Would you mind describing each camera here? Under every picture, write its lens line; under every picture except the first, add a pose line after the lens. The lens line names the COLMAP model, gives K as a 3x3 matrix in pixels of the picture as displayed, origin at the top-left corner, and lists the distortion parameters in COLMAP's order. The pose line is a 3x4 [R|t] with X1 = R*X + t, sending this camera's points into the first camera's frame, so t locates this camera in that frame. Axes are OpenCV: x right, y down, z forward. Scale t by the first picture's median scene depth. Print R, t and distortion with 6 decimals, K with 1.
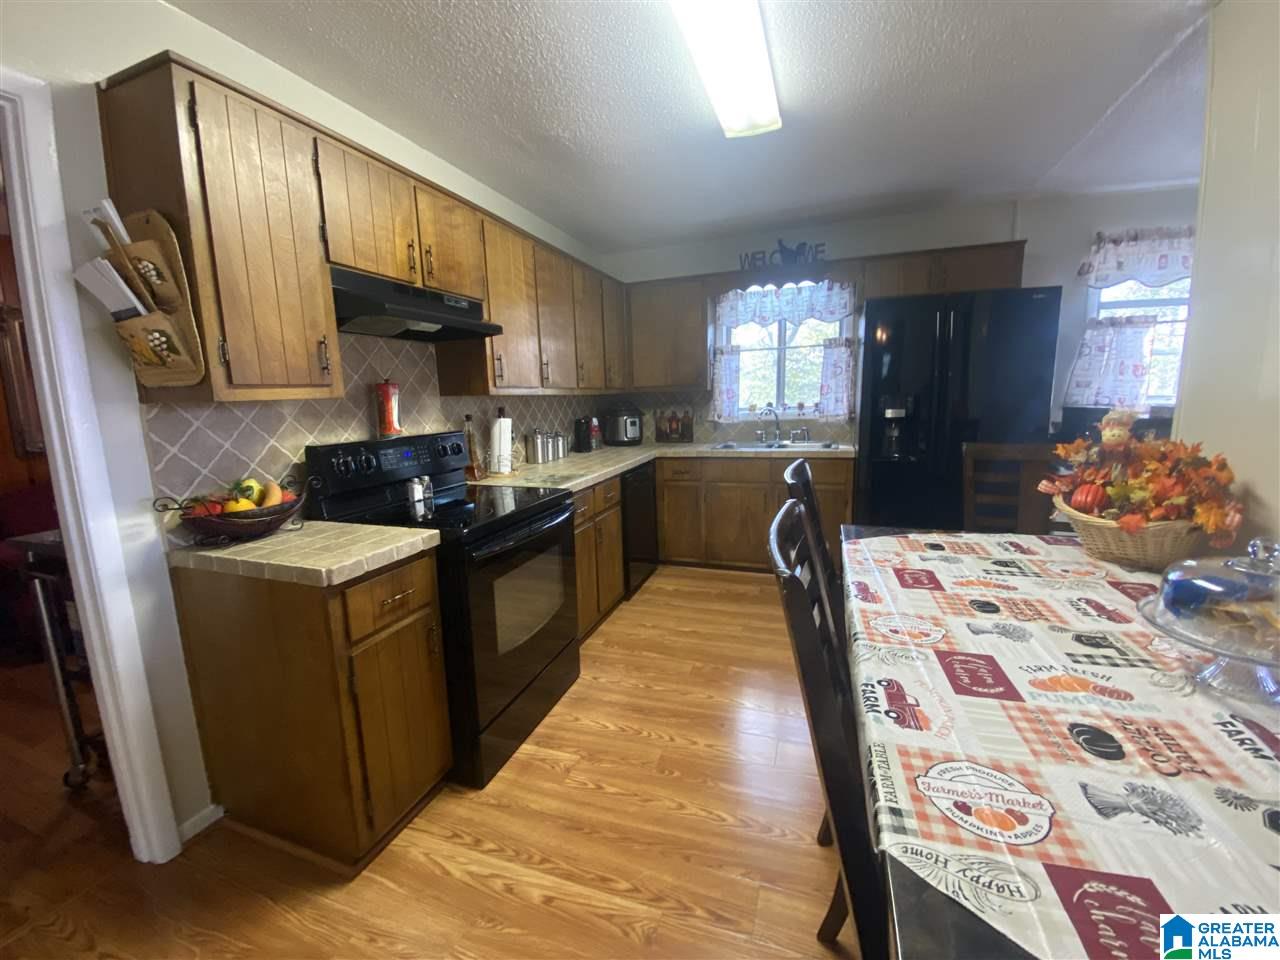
lens RADIAL K [[526.7, 0, 636.4], [0, 526.7, 484.4], [0, 0, 1]] dist [0.020271, -0.021662]
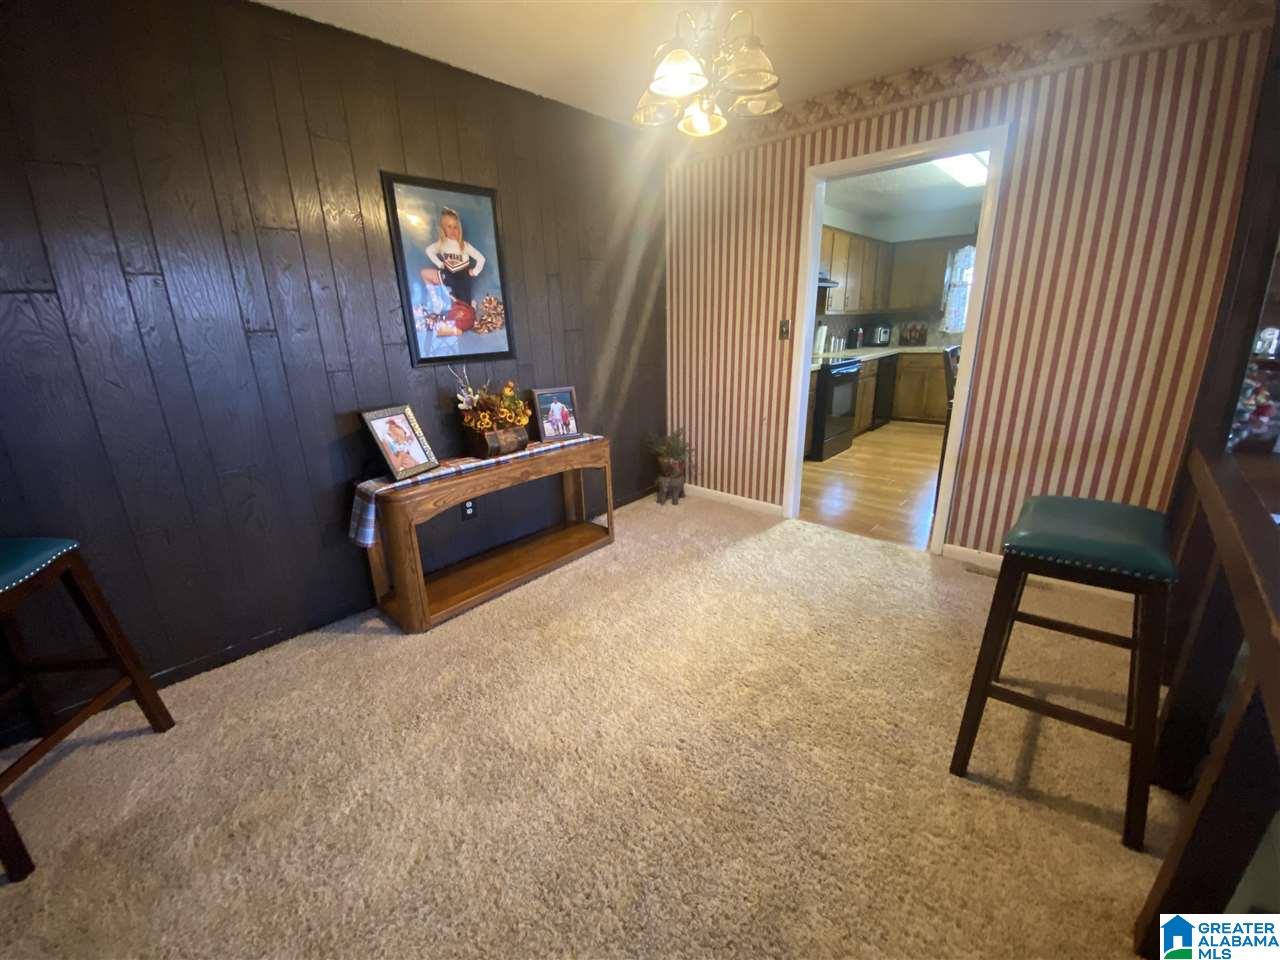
lens RADIAL K [[526.7, 0, 636.4], [0, 526.7, 484.4], [0, 0, 1]] dist [0.020271, -0.021662]
pose [[0.926074, 0.115633, -0.359188, -0.080026], [-0.060822, 0.985186, 0.160344, 0.135608], [0.372408, -0.126644, 0.919388, -0.868226]]
